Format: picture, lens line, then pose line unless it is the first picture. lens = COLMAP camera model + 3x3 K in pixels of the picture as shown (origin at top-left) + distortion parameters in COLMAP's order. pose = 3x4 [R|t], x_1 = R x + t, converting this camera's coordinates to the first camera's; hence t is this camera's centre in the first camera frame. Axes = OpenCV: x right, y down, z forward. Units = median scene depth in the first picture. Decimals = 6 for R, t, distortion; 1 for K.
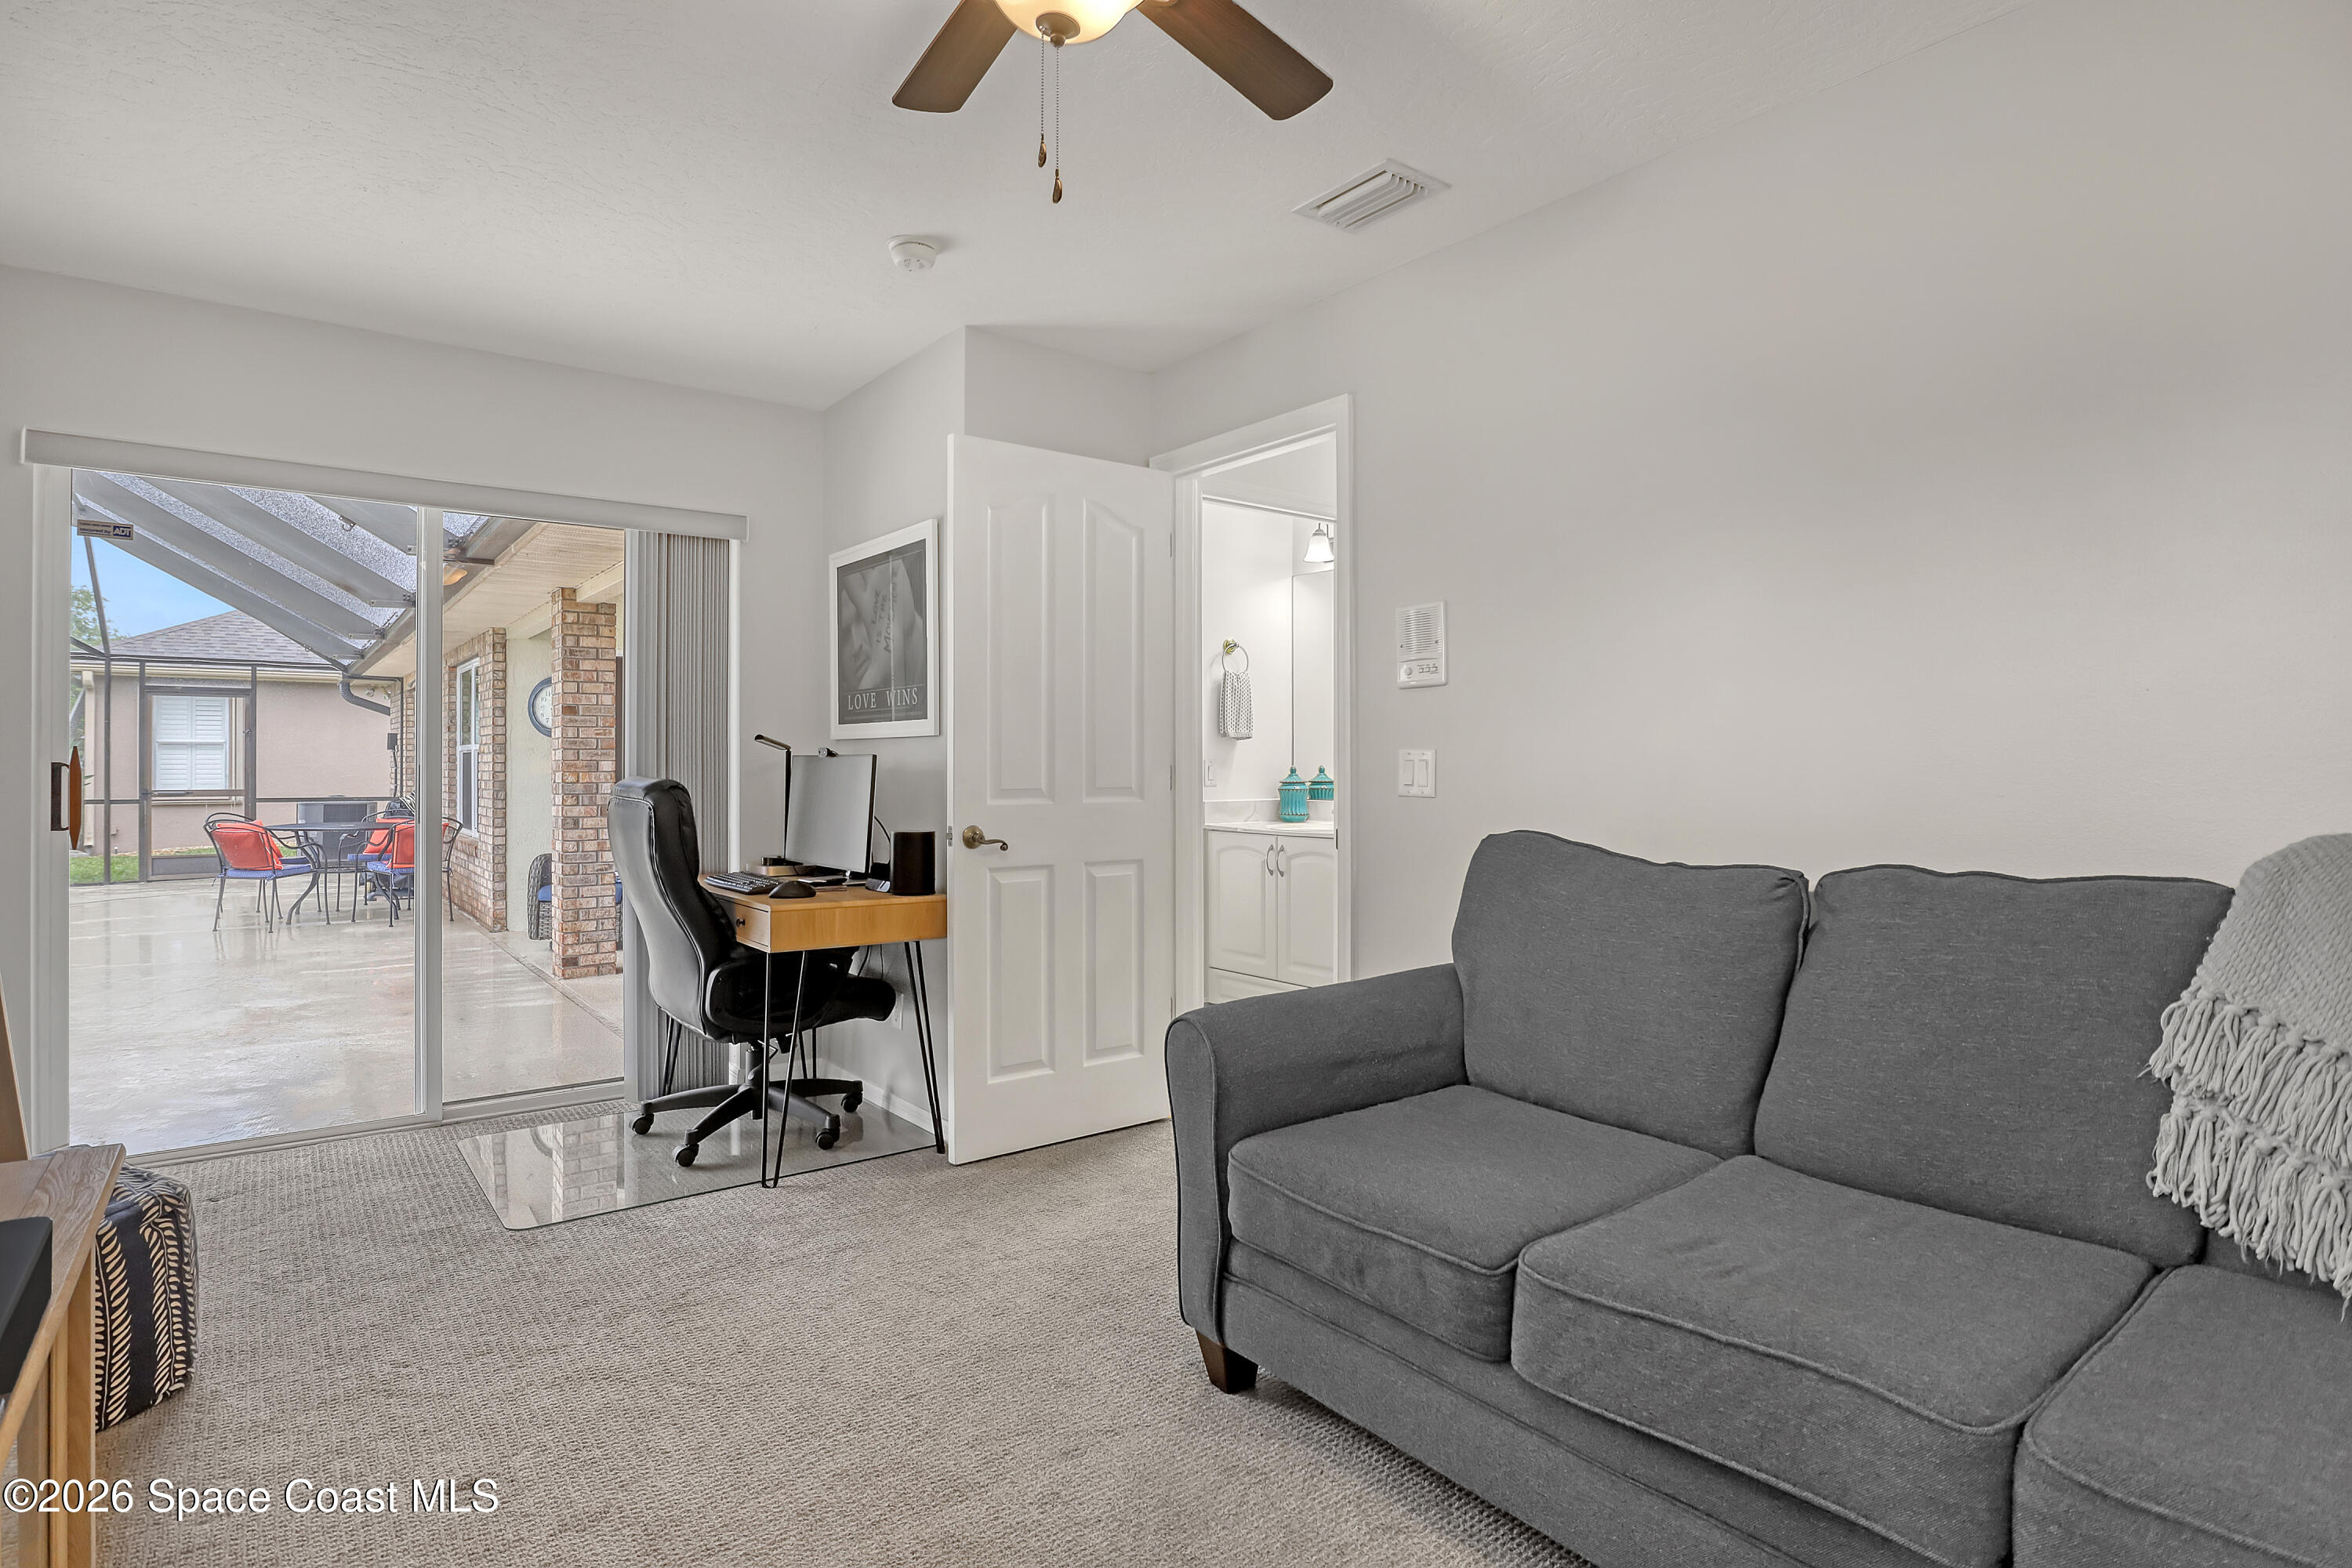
lens RADIAL K [[1209.9, 0, 1184.7], [0, 1209.9, 769.8], [0, 0, 1]] dist [-0.055308, 0.016665]
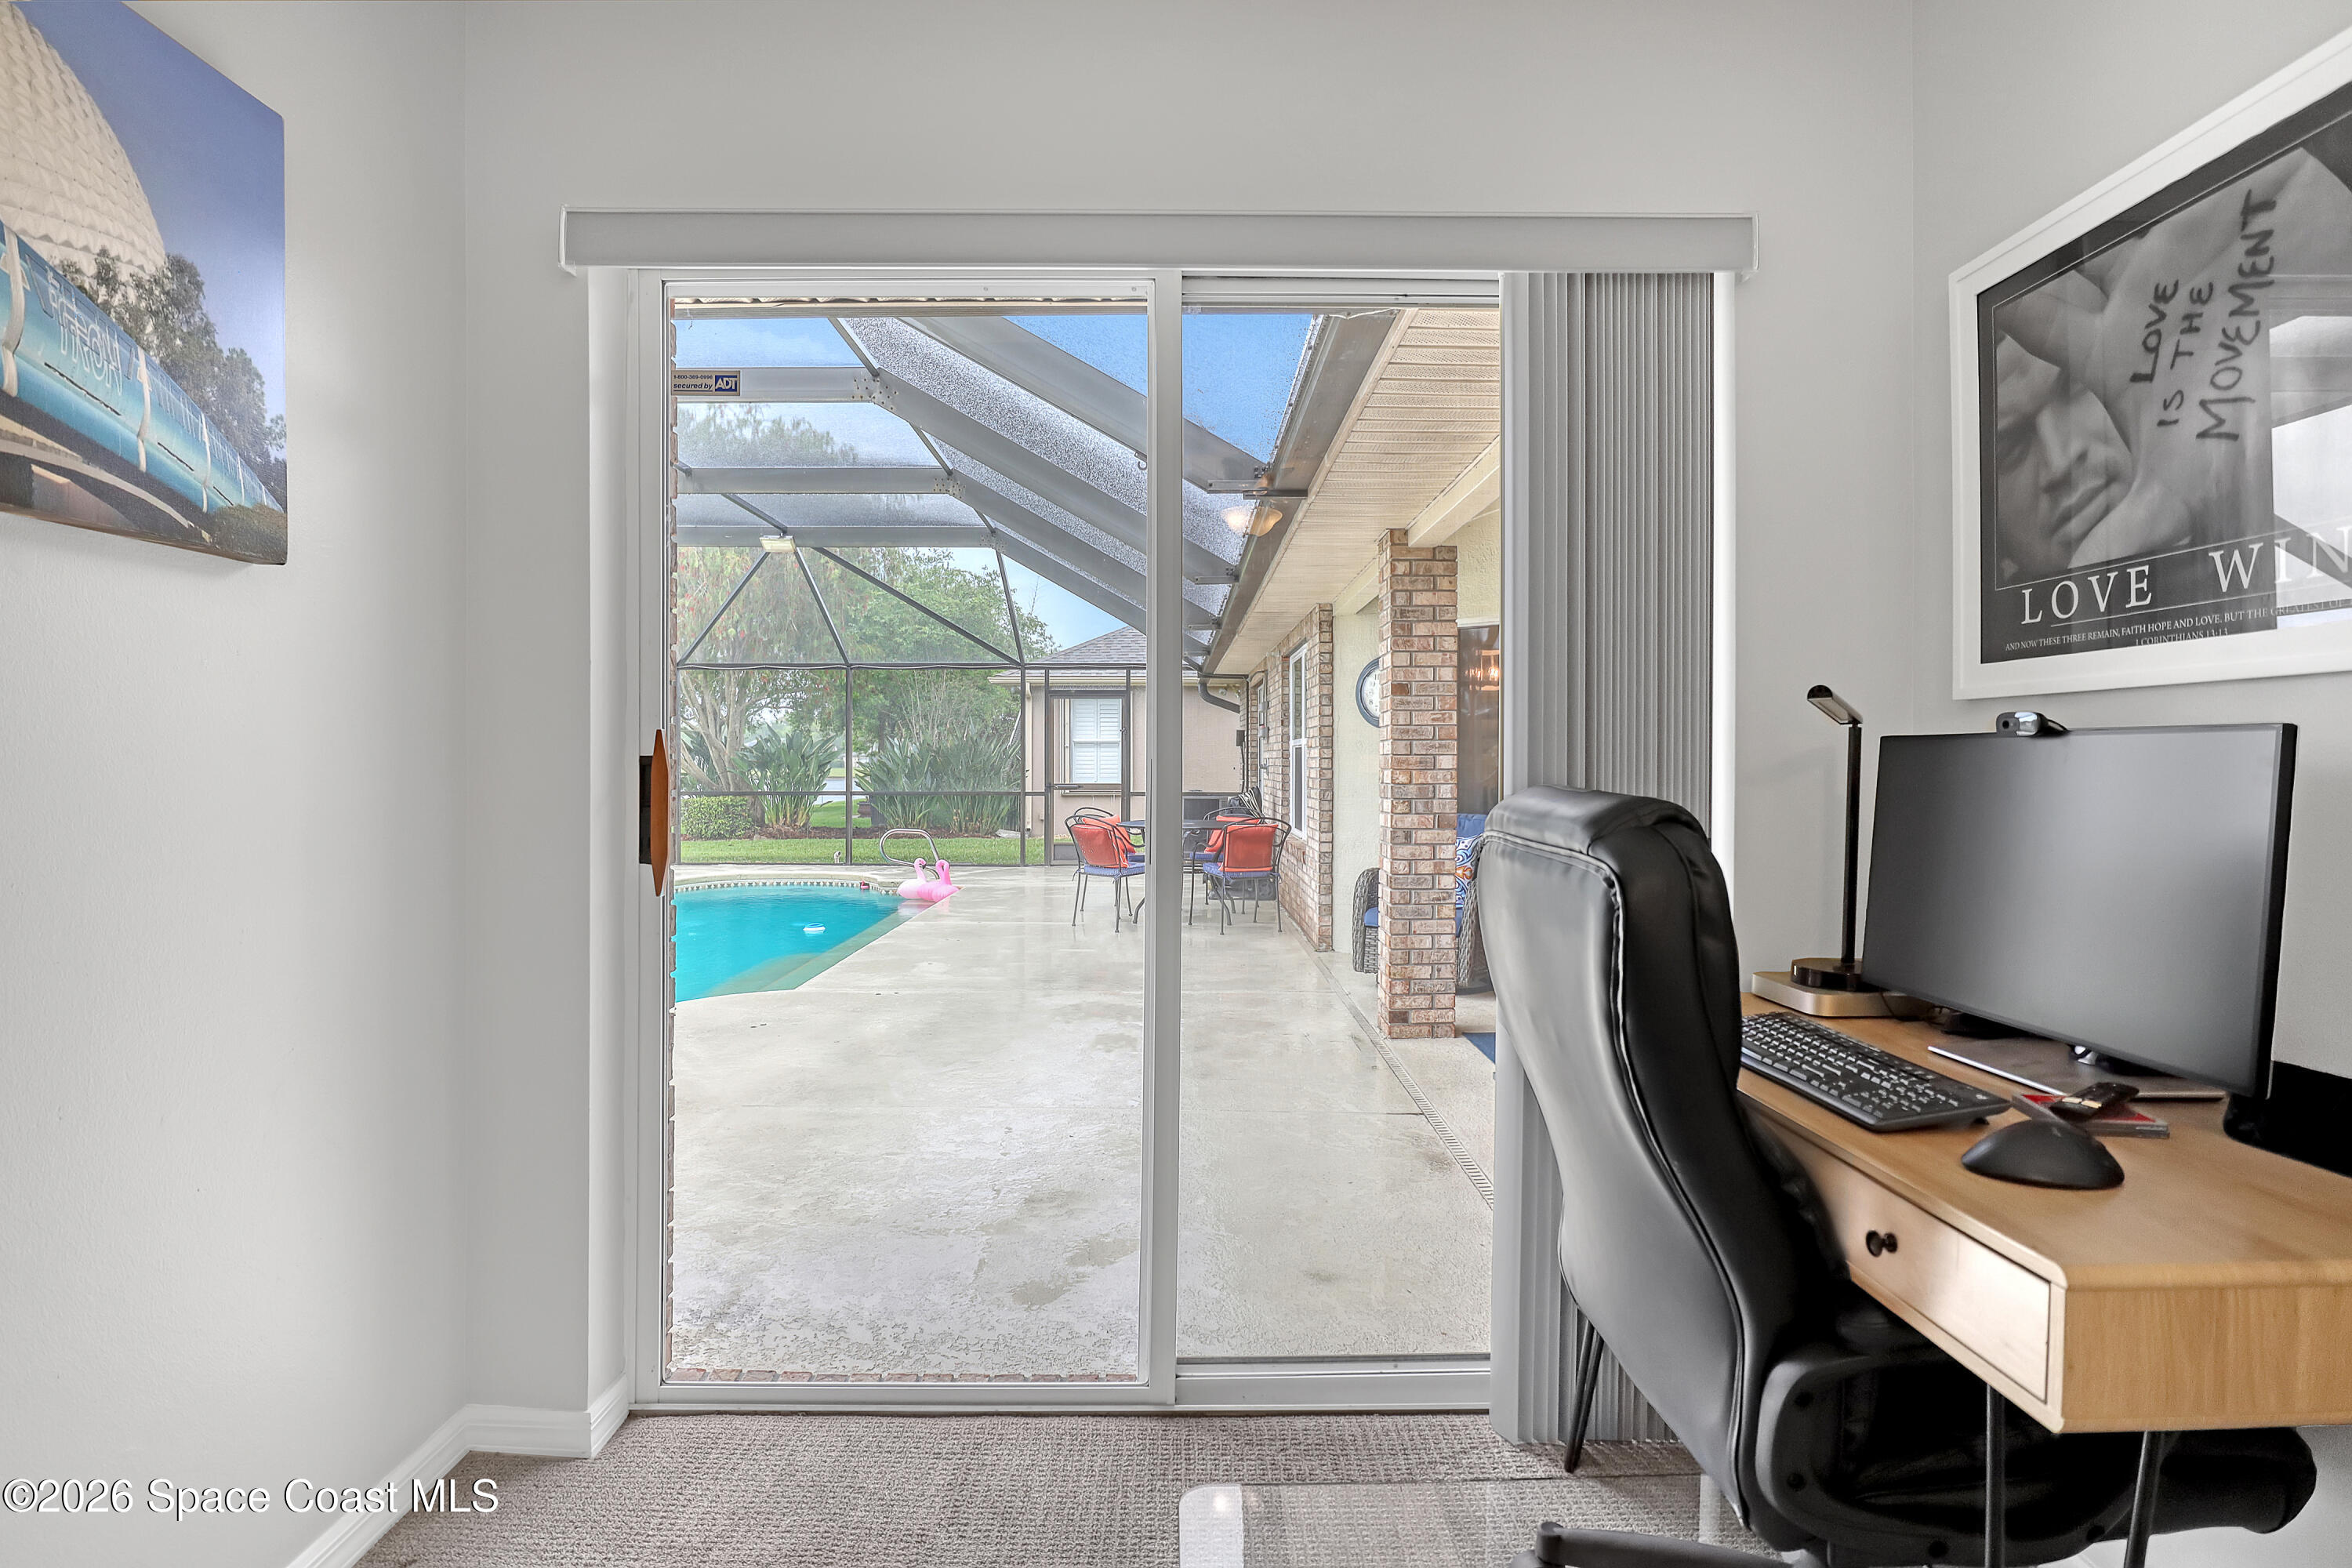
lens RADIAL K [[1209.9, 0, 1184.7], [0, 1209.9, 769.8], [0, 0, 1]] dist [-0.055308, 0.016665]
pose [[0.794607, 0.004424, -0.607107, -0.149406], [-0.002621, 0.999989, 0.003856, -0.000790], [0.607118, -0.001473, 0.794610, 0.289524]]
